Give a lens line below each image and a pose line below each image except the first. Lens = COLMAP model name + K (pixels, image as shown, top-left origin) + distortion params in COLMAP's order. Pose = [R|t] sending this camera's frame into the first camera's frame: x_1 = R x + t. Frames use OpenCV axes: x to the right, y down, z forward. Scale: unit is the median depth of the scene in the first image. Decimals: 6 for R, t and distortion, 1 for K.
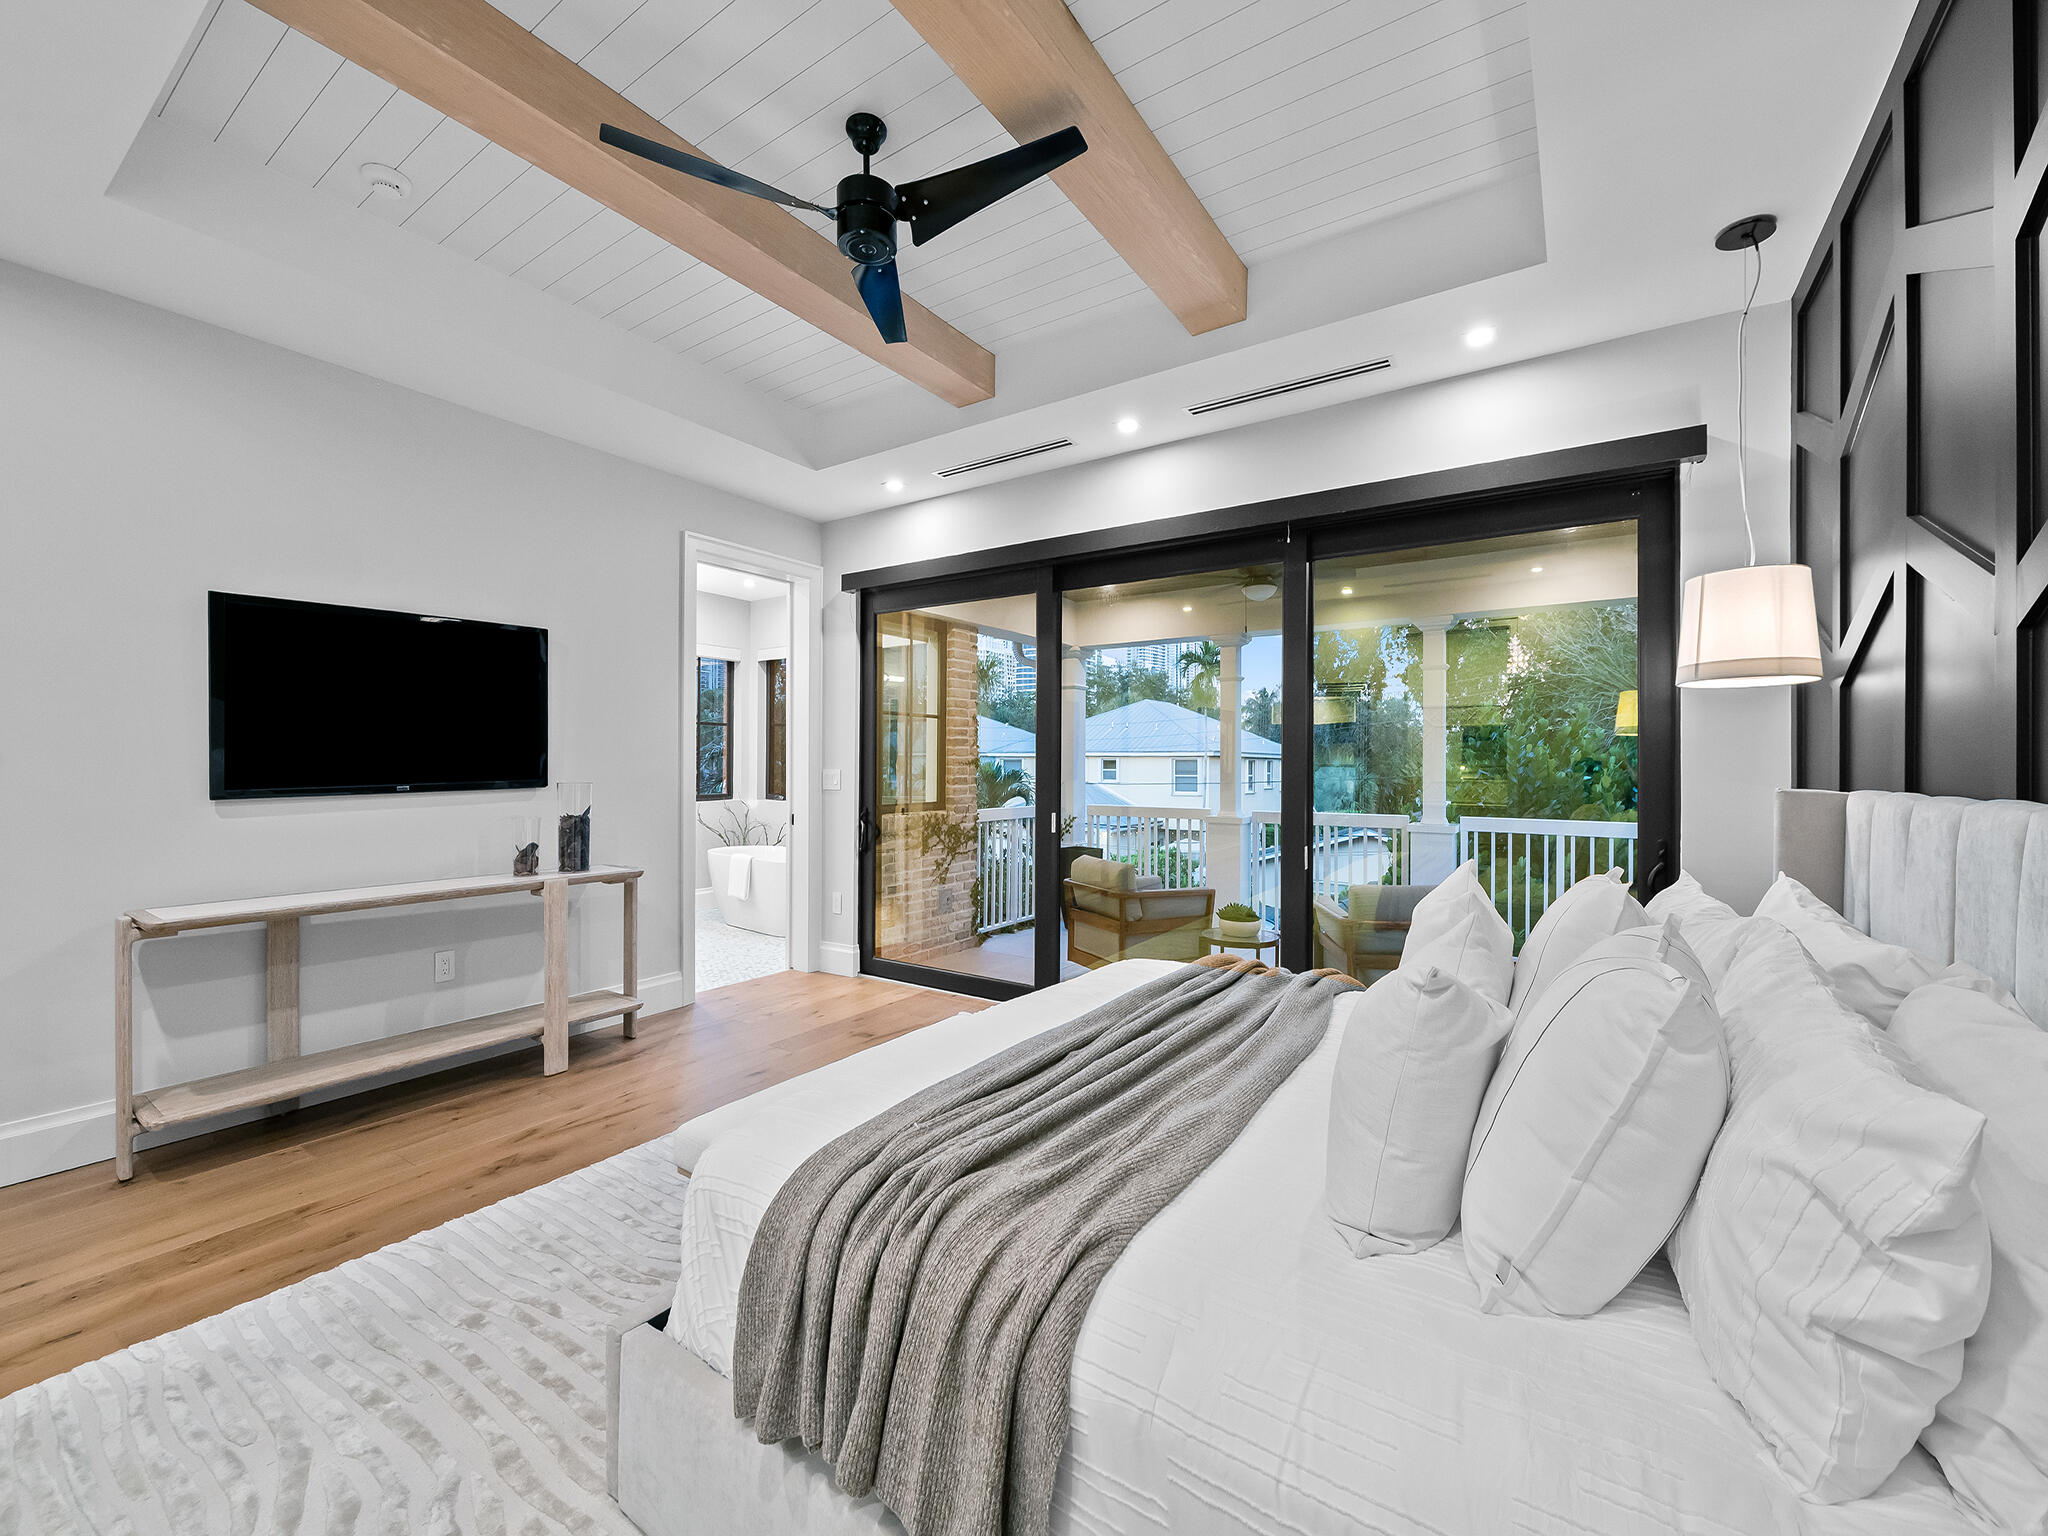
lens RADIAL K [[826.0, 0, 1031.5], [0, 826.0, 773.3], [0, 0, 1]] dist [-0.000194, -0.000588]
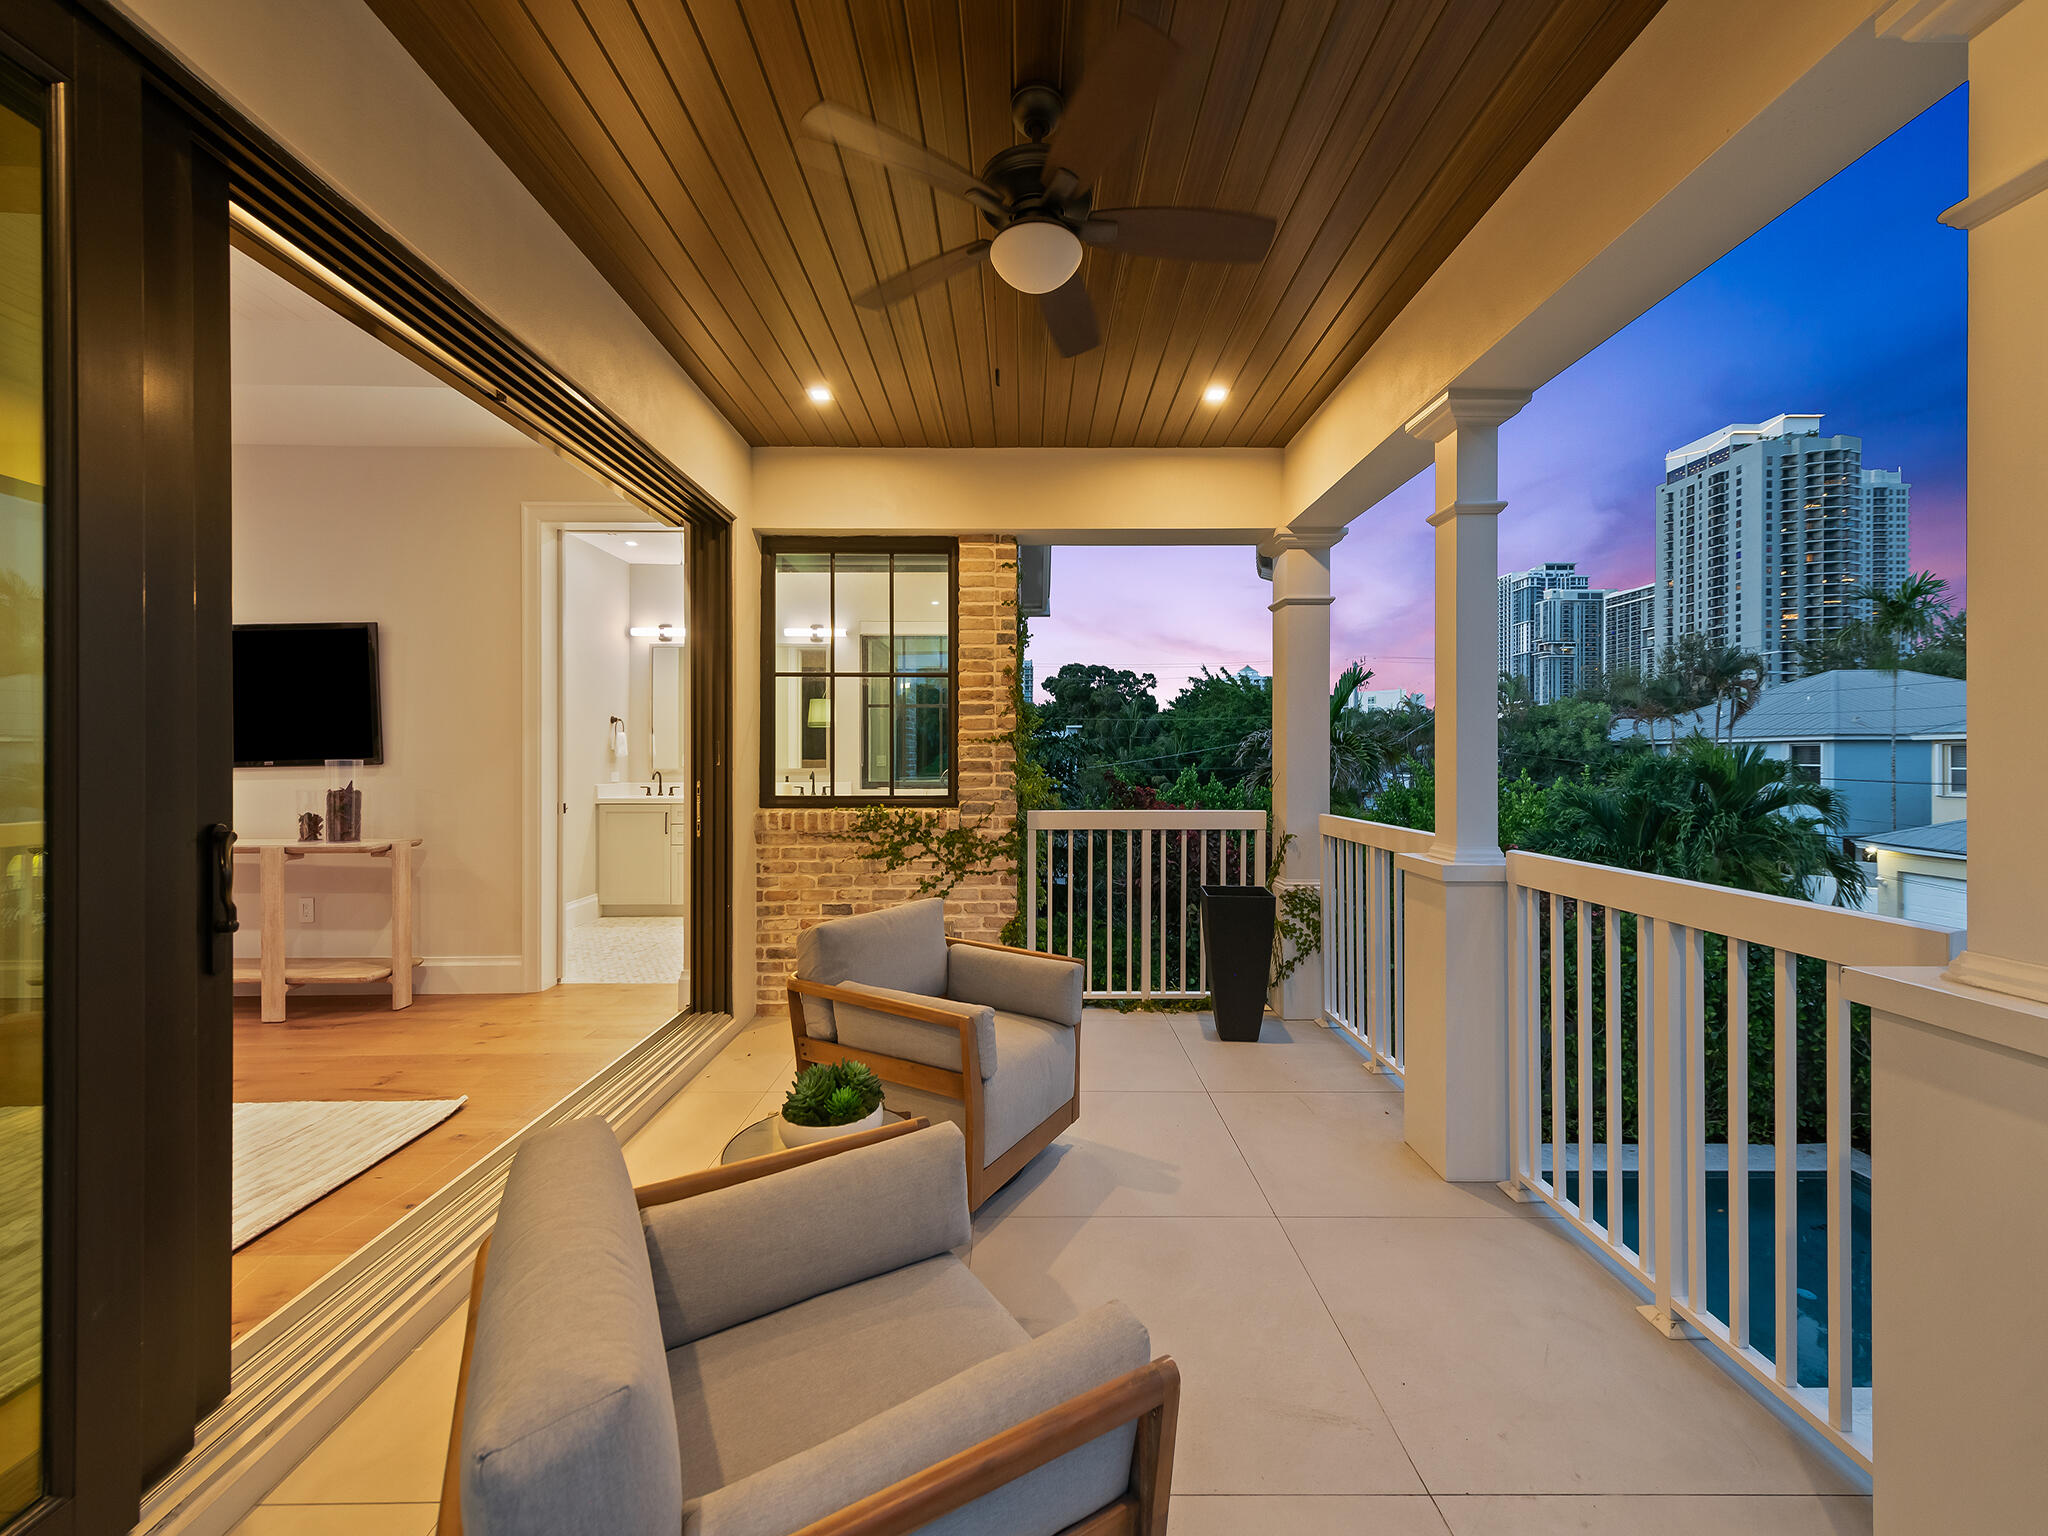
lens RADIAL K [[826.0, 0, 1034.8], [0, 826.0, 756.4], [0, 0, 1]] dist [-0.000194, -0.000588]
pose [[0.570245, 0.003671, -0.821467, 0.529348], [-0.003938, 0.999991, 0.001735, 0.000168], [0.821465, 0.002245, 0.570254, 0.695772]]
